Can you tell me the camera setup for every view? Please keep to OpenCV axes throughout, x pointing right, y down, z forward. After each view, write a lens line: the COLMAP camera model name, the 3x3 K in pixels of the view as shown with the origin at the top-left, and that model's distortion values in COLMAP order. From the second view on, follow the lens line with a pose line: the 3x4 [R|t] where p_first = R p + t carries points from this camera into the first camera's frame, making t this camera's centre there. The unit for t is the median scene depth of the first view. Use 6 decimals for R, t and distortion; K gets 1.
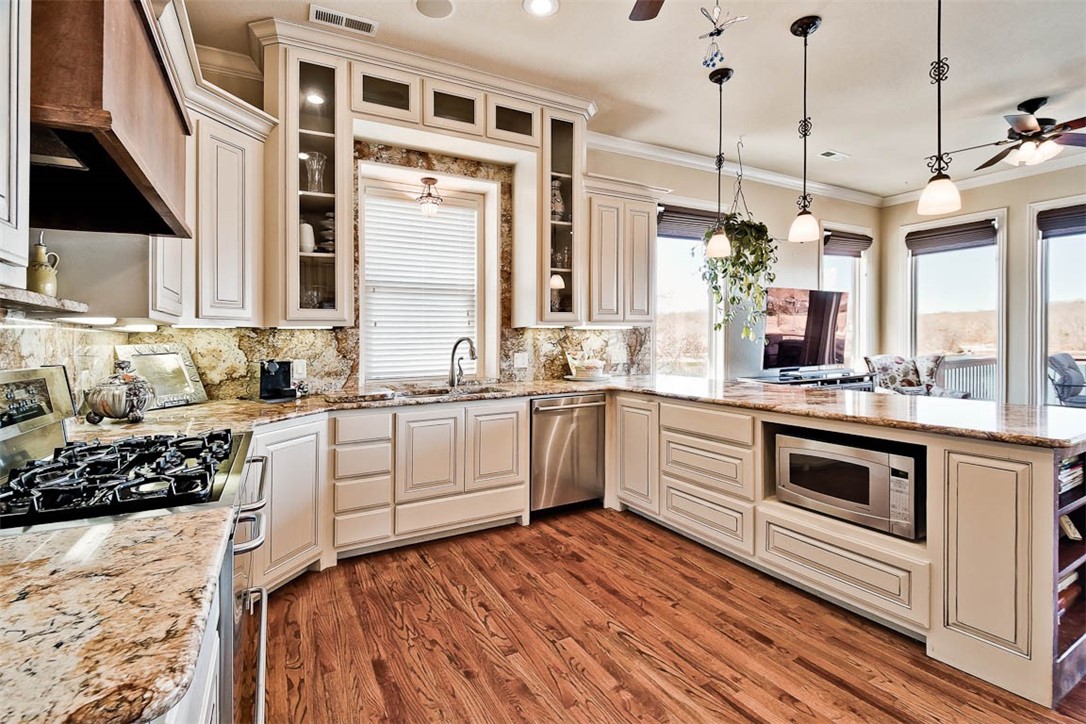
lens RADIAL K [[483.3, 0, 510.9], [0, 483.3, 339.3], [0, 0, 1]] dist [-0.019621, -0.002086]
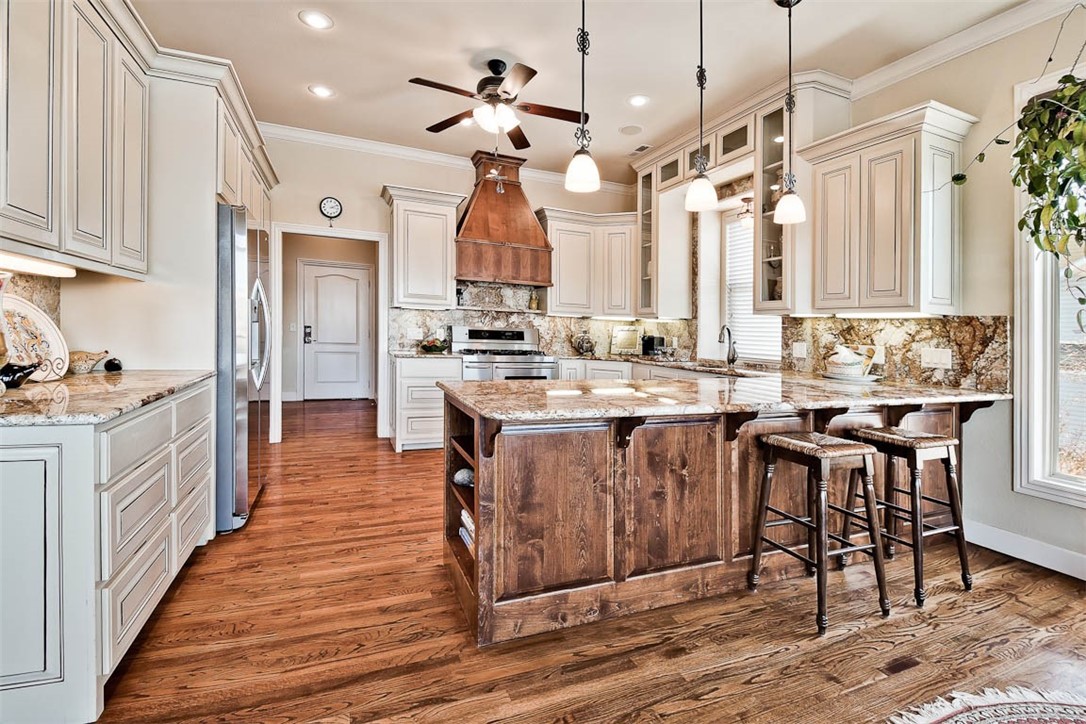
lens RADIAL K [[483.3, 0, 560.9], [0, 483.3, 331.8], [0, 0, 1]] dist [-0.019621, -0.002086]
pose [[-0.060463, 0.026835, -0.997810, 1.057077], [-0.012462, 0.999540, 0.027637, -0.015782], [0.998093, 0.014106, -0.060101, 0.574370]]
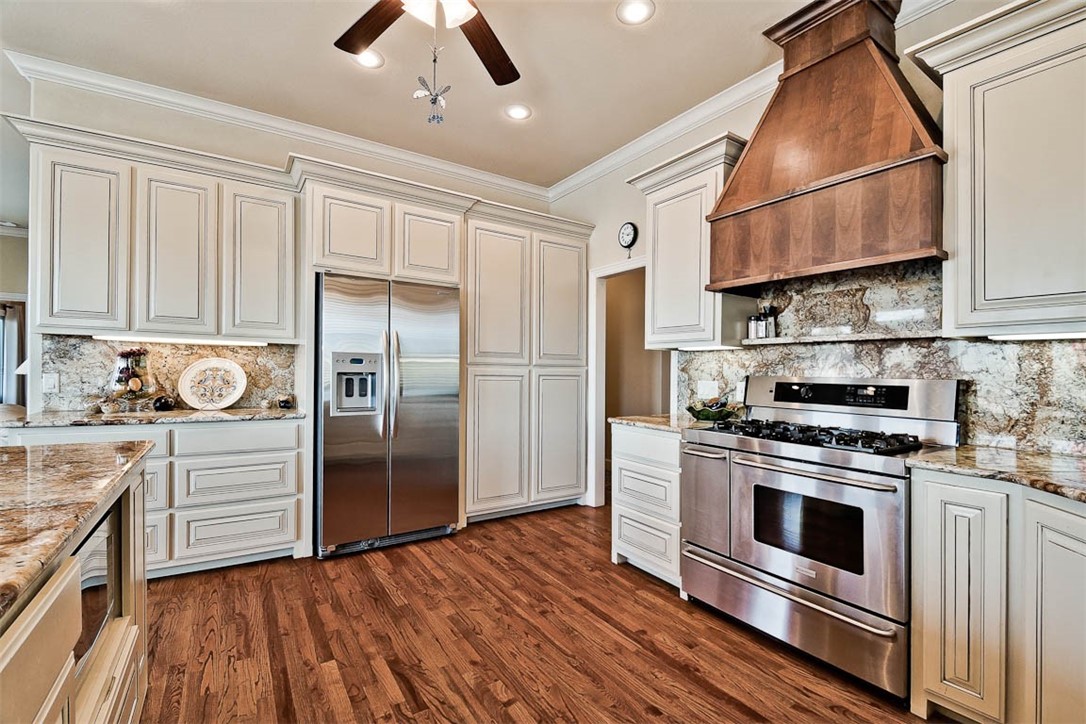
lens RADIAL K [[483.3, 0, 528.3], [0, 483.3, 379.3], [0, 0, 1]] dist [-0.019621, -0.002086]
pose [[-0.993097, 0.015904, -0.116217, 0.126027], [0.014733, 0.999832, 0.010928, 0.001573], [0.116371, 0.009140, -0.993164, 0.890470]]
